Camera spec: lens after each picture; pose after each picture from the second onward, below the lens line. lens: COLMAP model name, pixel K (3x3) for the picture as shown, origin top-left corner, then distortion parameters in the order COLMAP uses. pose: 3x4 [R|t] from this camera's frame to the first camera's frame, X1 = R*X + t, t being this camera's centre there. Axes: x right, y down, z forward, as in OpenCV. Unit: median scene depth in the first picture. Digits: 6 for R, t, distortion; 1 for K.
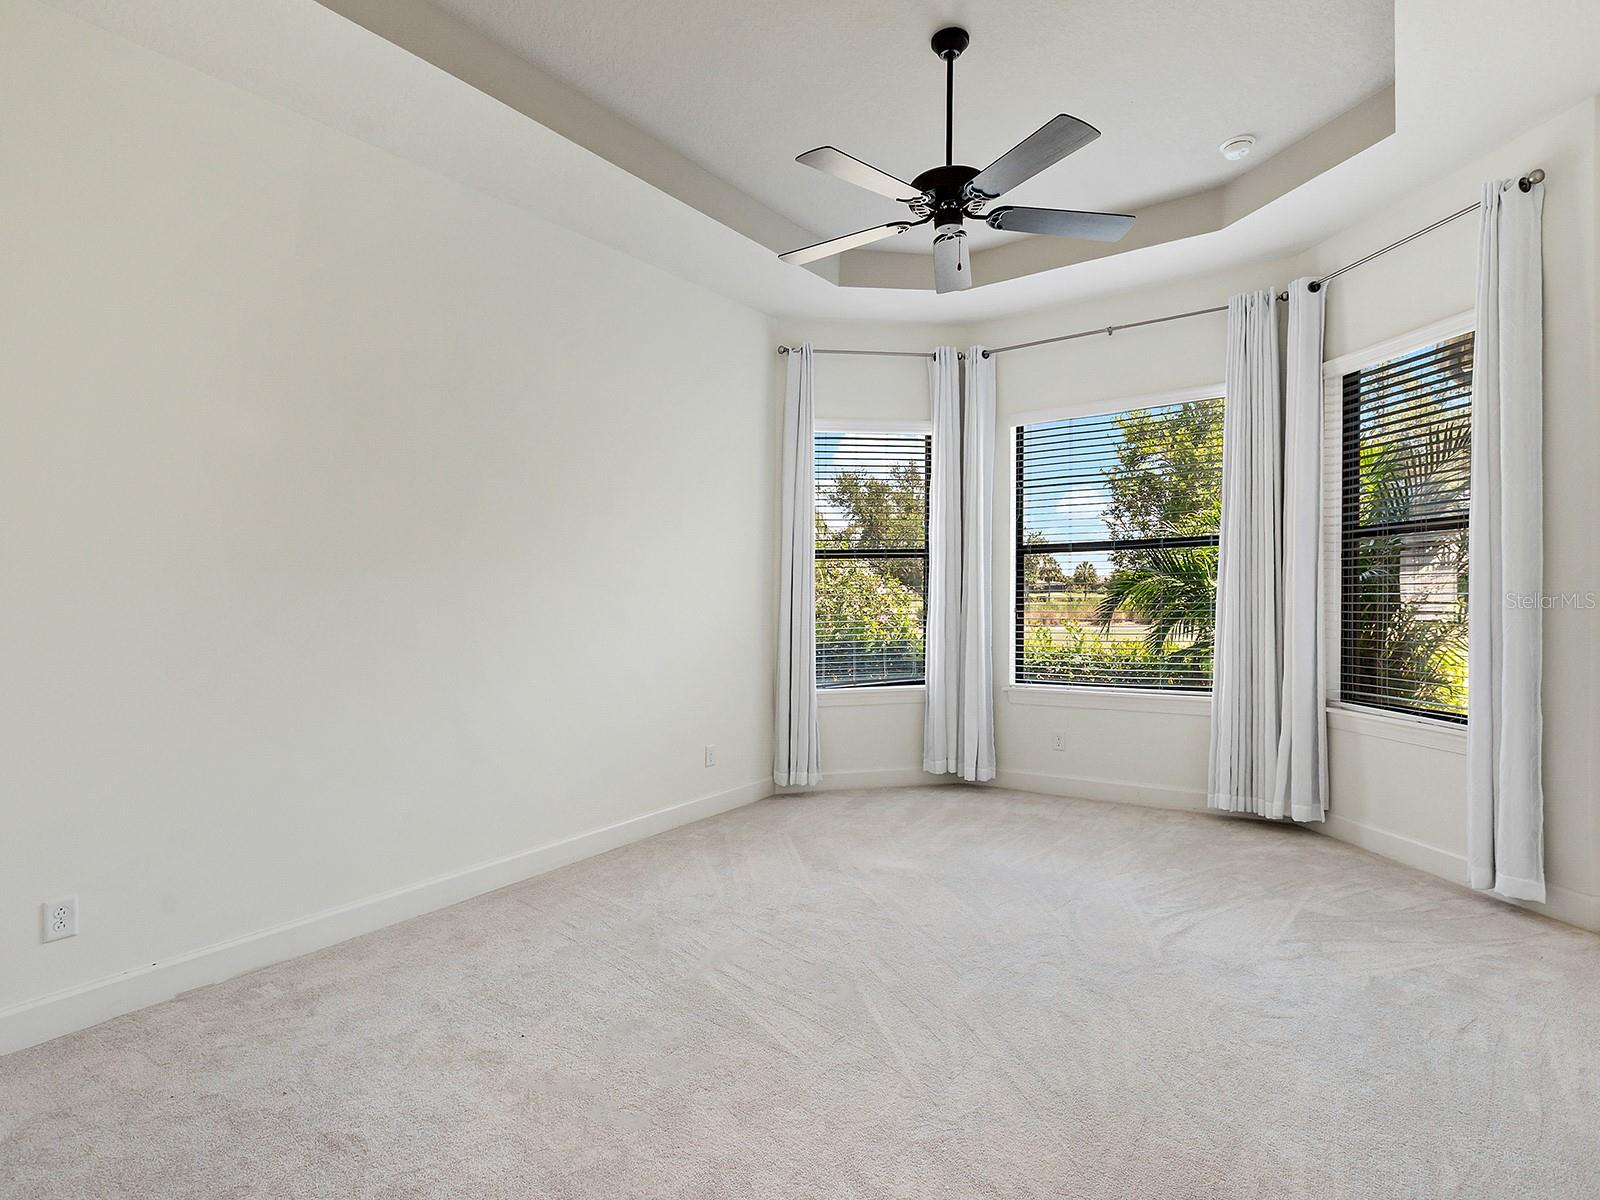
lens RADIAL K [[817.5, 0, 802.6], [0, 817.5, 583.6], [0, 0, 1]] dist [0.001237, -0.000345]
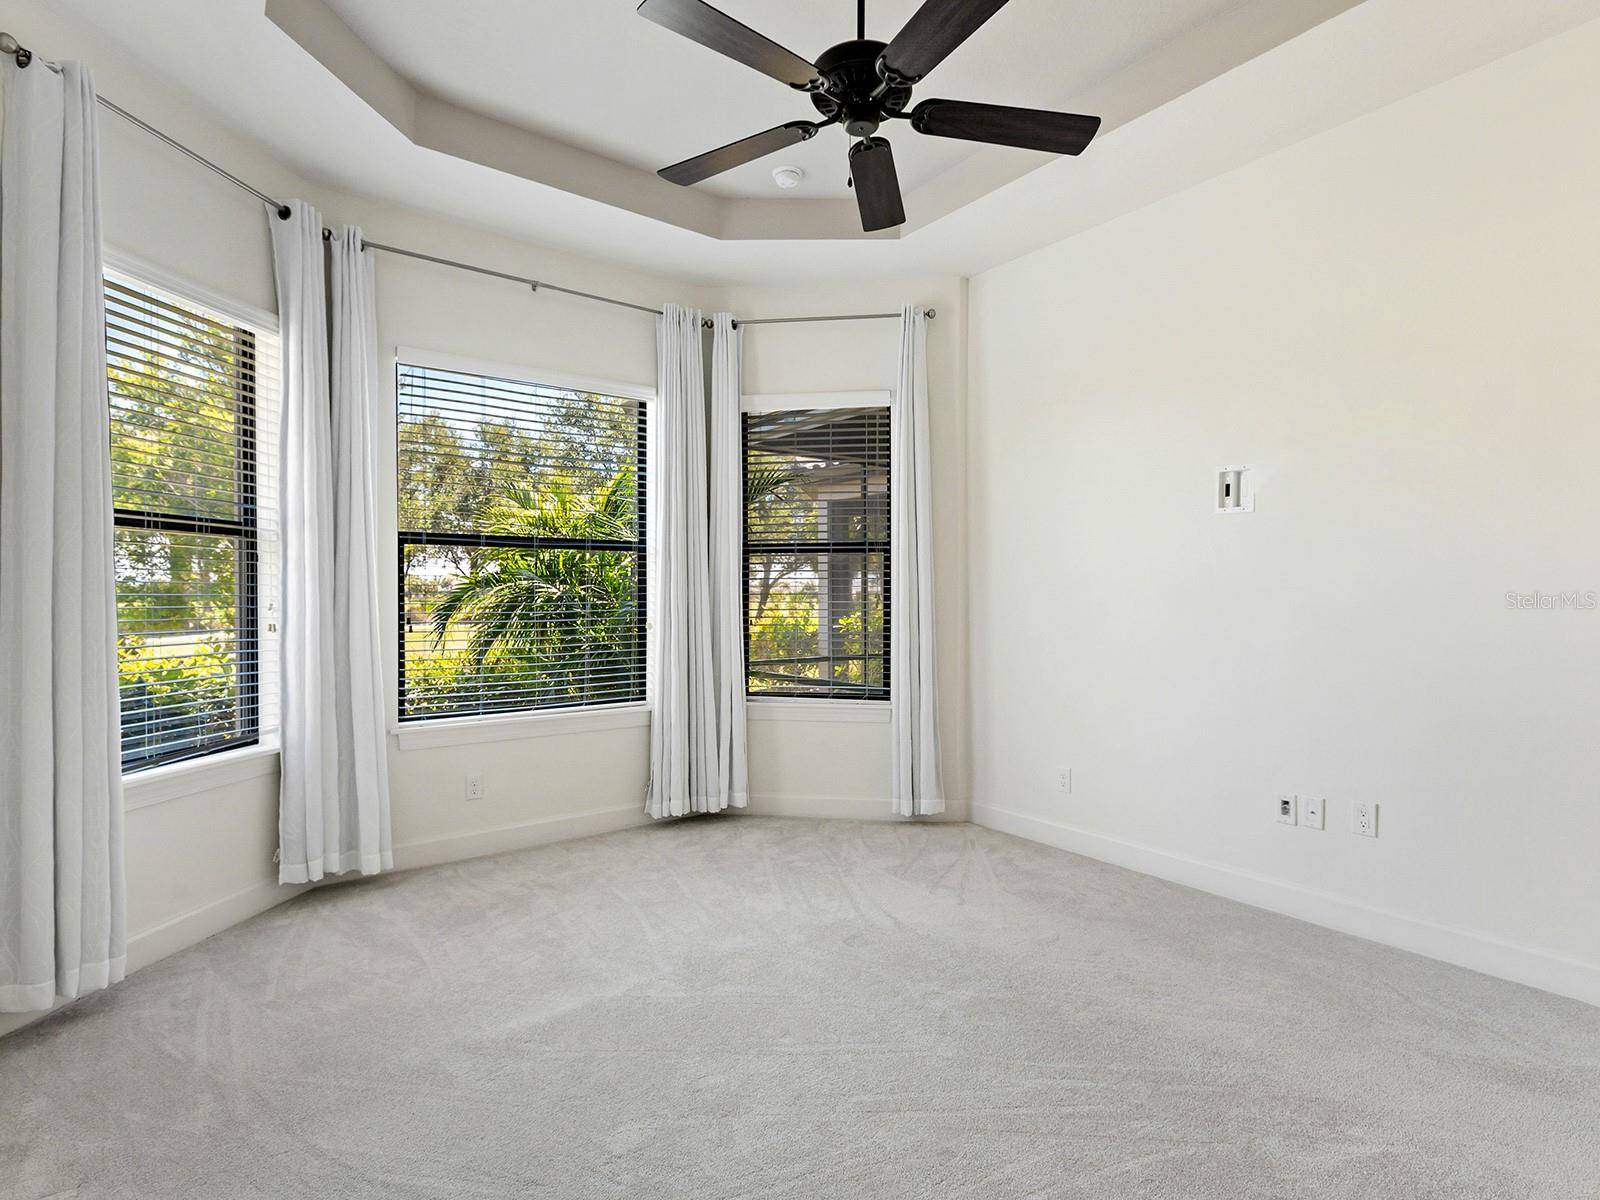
lens RADIAL K [[858.4, 0, 790.5], [0, 858.4, 601.7], [0, 0, 1]] dist [0.000643, 0.000206]
pose [[0.301606, 0.005678, 0.953416, -0.463206], [-0.016927, 0.999857, -0.000600, 0.012536], [-0.953282, -0.015958, 0.301659, 0.572463]]
